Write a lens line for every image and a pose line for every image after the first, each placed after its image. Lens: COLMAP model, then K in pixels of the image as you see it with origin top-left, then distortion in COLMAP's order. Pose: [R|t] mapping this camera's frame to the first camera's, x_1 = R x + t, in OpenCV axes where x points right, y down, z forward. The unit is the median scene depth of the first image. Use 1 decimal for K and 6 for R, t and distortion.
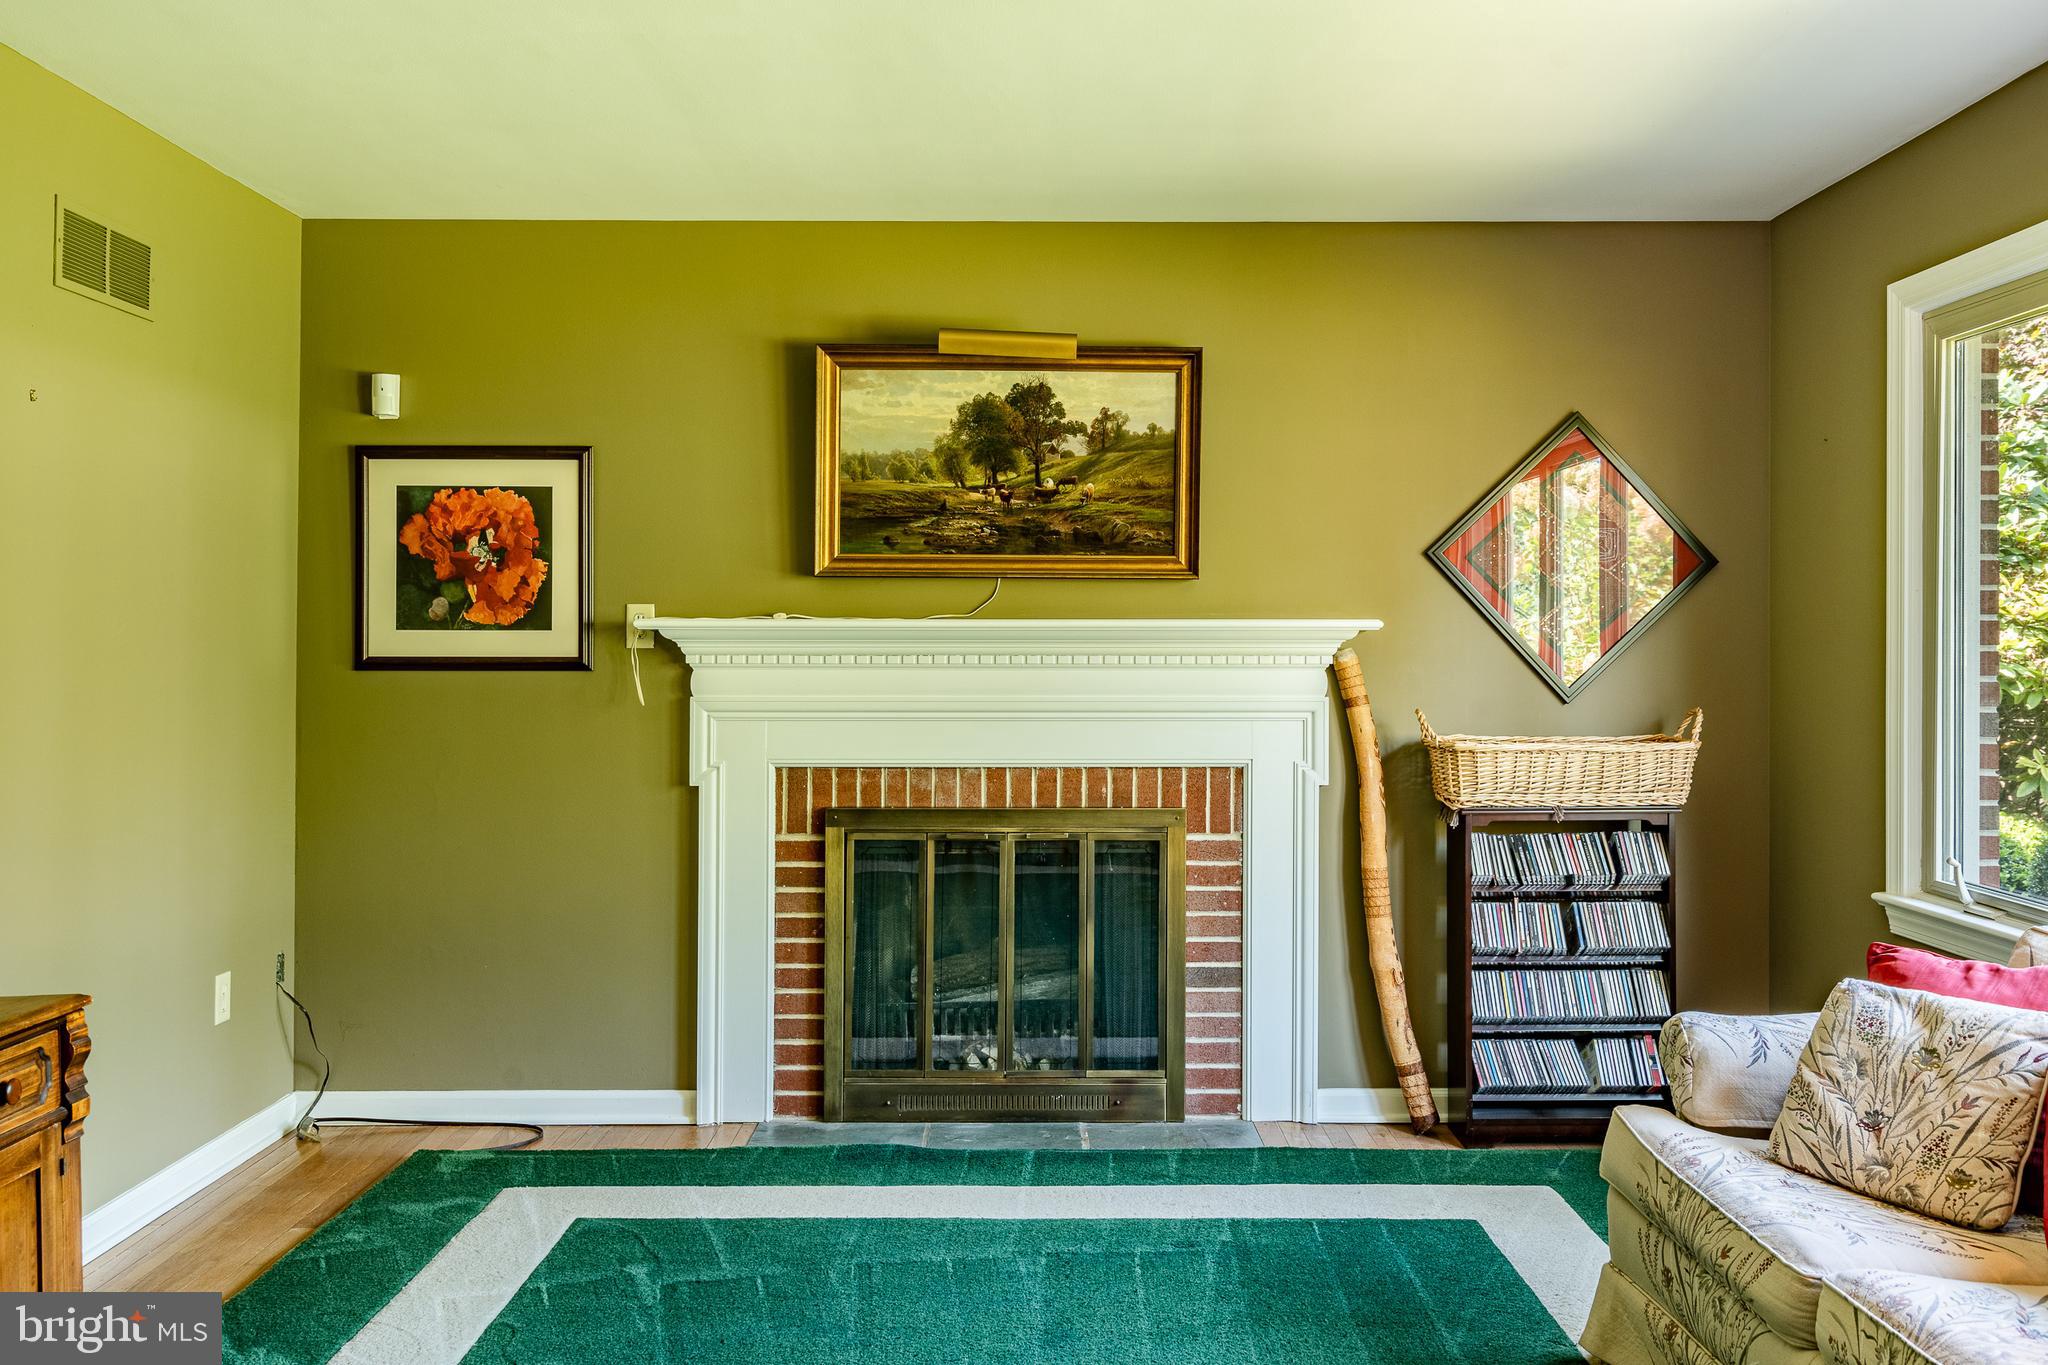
lens RADIAL K [[1712.2, 0, 1027.9], [0, 1712.2, 599.8], [0, 0, 1]] dist [0.005782, -0.004264]
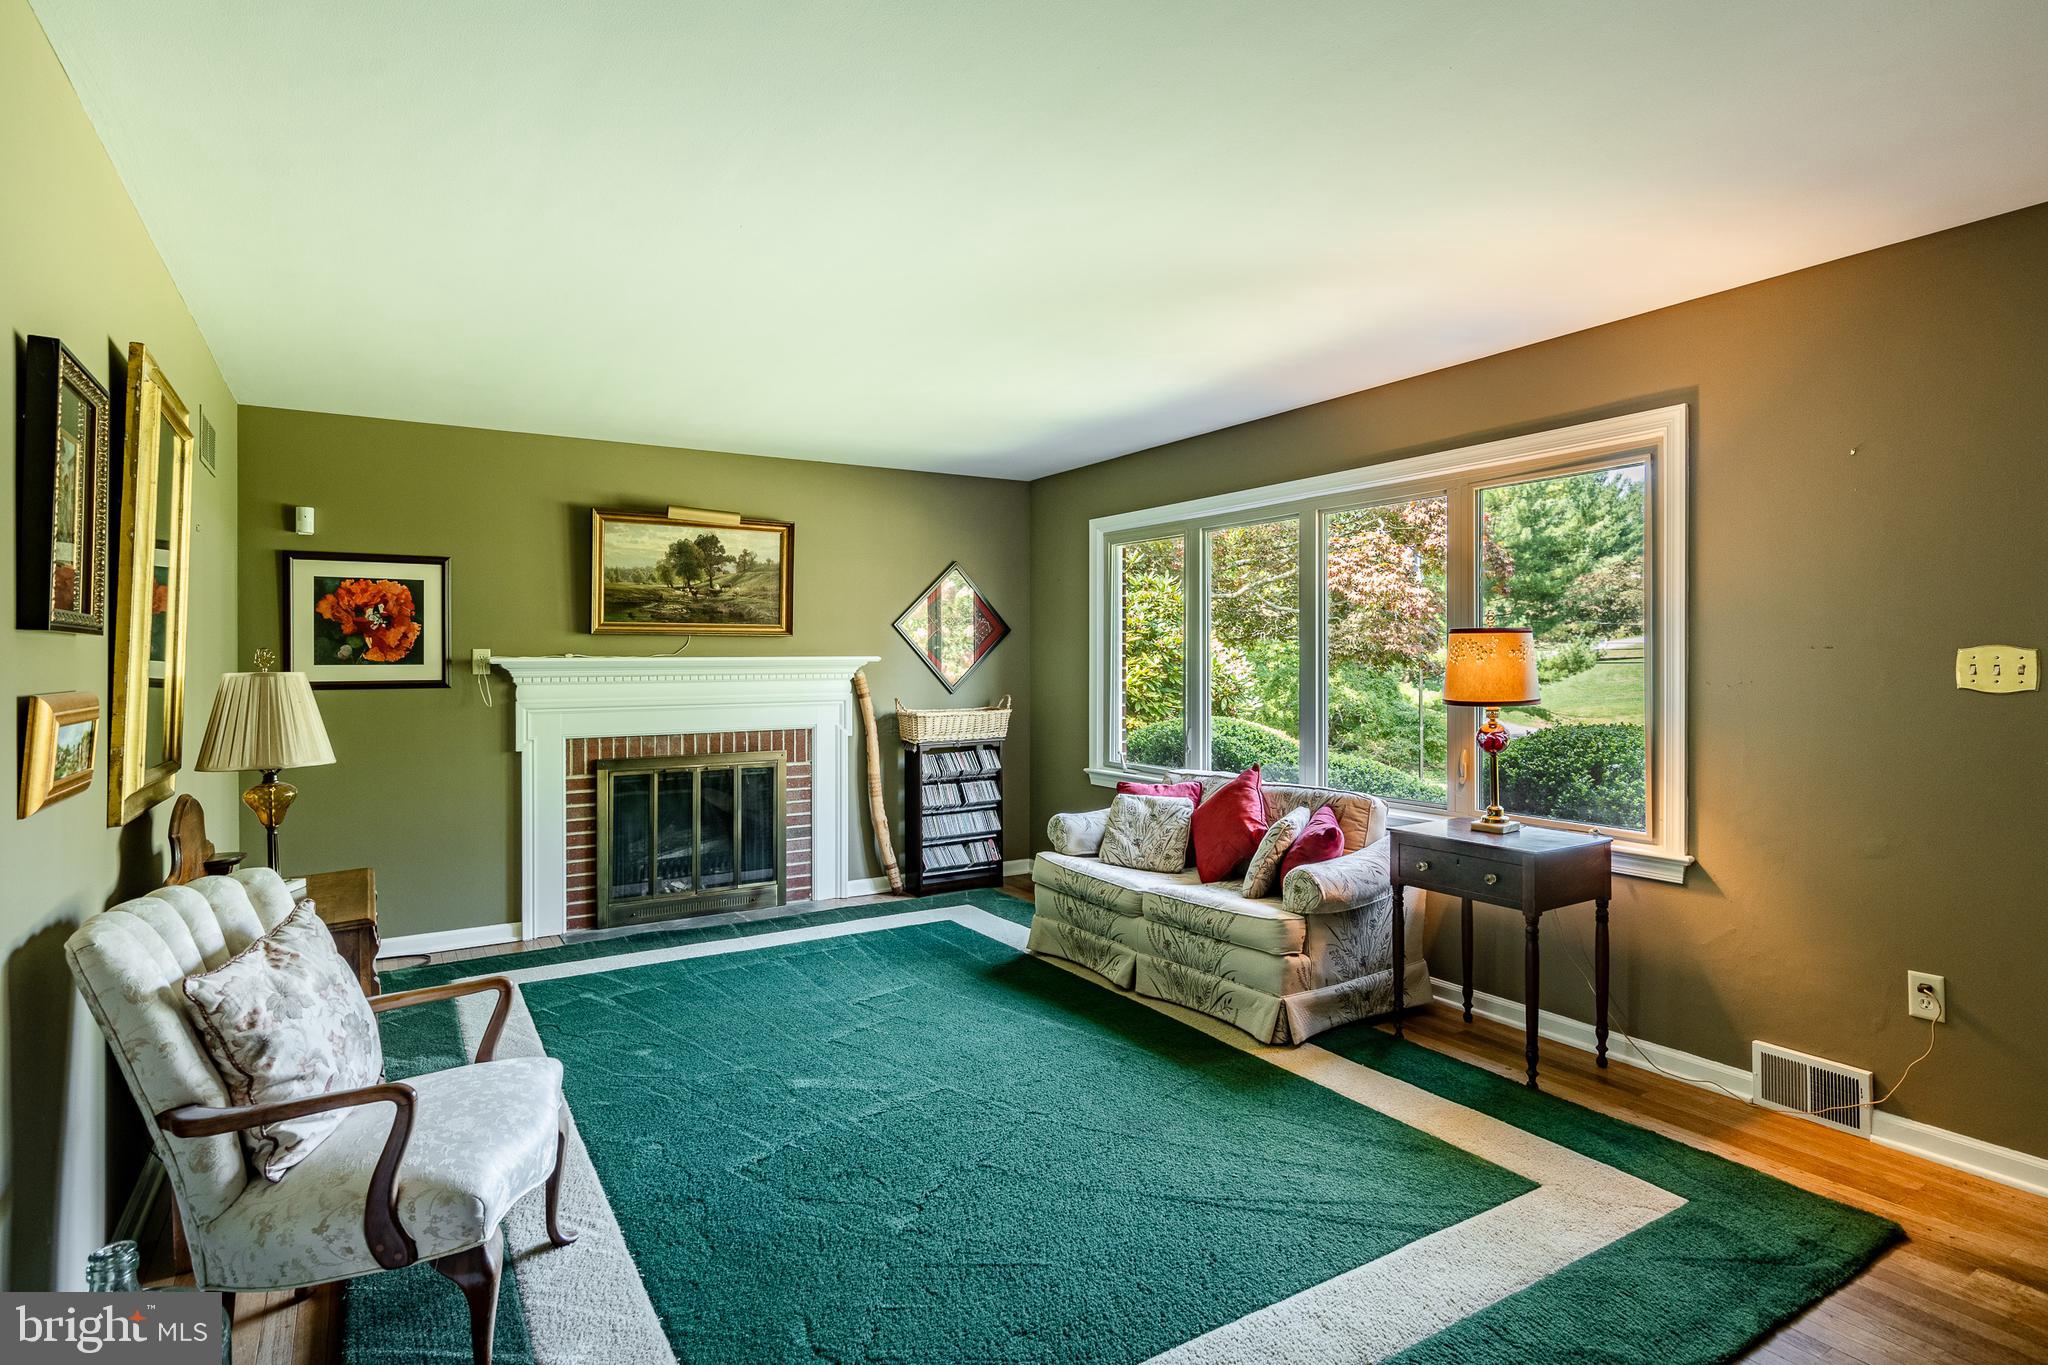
lens RADIAL K [[1055.2, 0, 1019.8], [0, 1055.2, 628.8], [0, 0, 1]] dist [0.001325, 0.000469]
pose [[0.854940, 0.009209, 0.518646, -0.318056], [-0.008808, 0.999956, -0.003237, -0.019556], [-0.518653, -0.001800, 0.854983, -0.205994]]
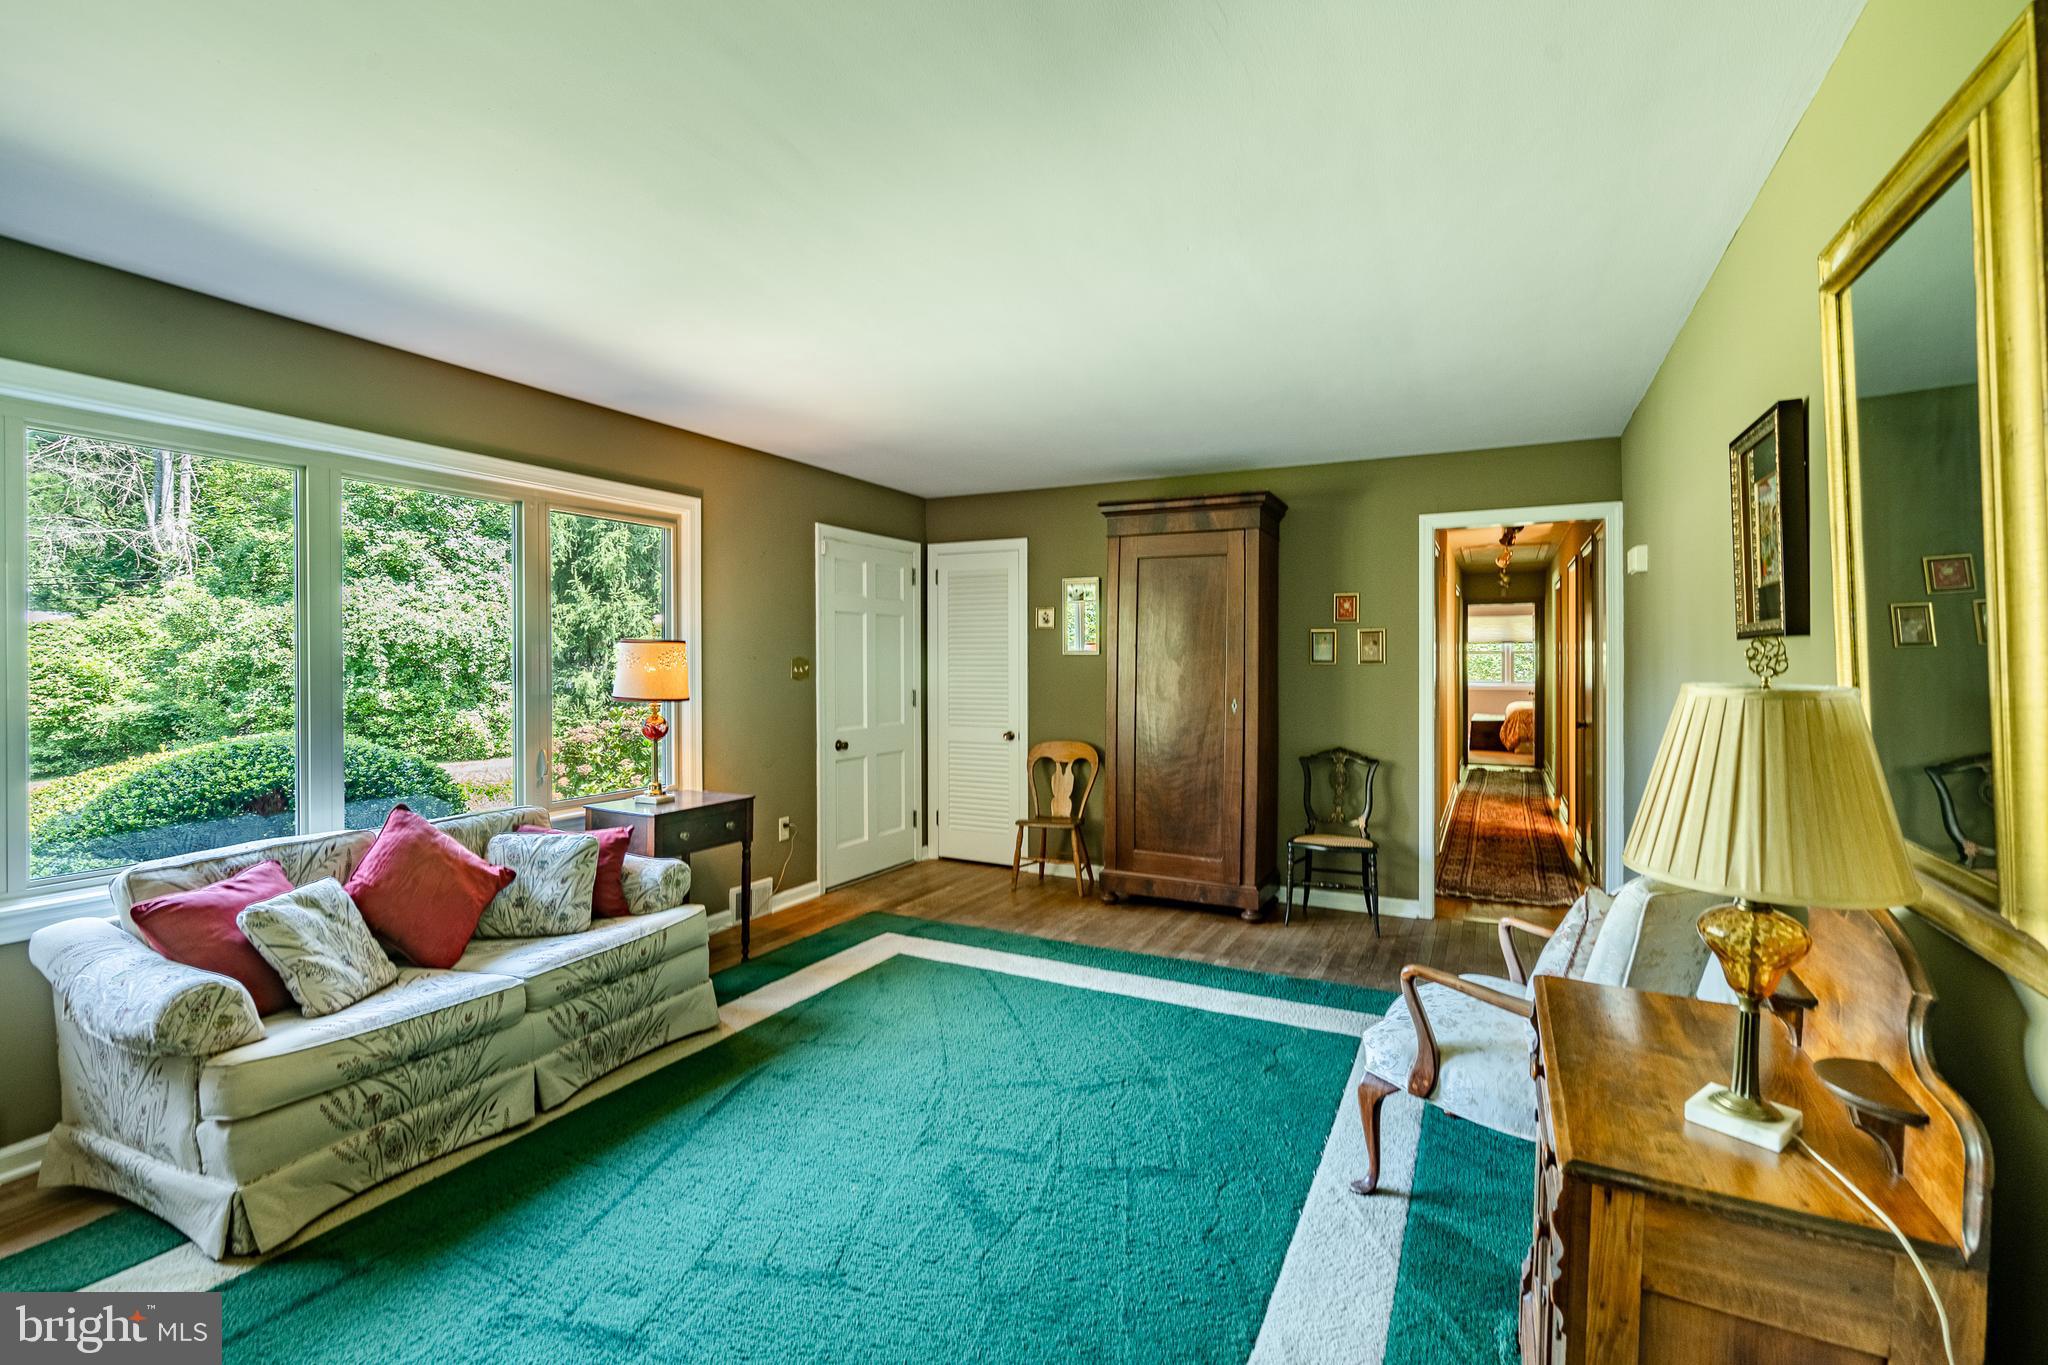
lens RADIAL K [[947.2, 0, 1024.2], [0, 947.2, 662.2], [0, 0, 1]] dist [0.000130, 0.000578]
pose [[-0.890056, 0.001259, 0.455849, -0.307513], [-0.009735, 0.999716, -0.021769, 0.011571], [-0.455747, -0.023814, -0.889791, 0.879653]]
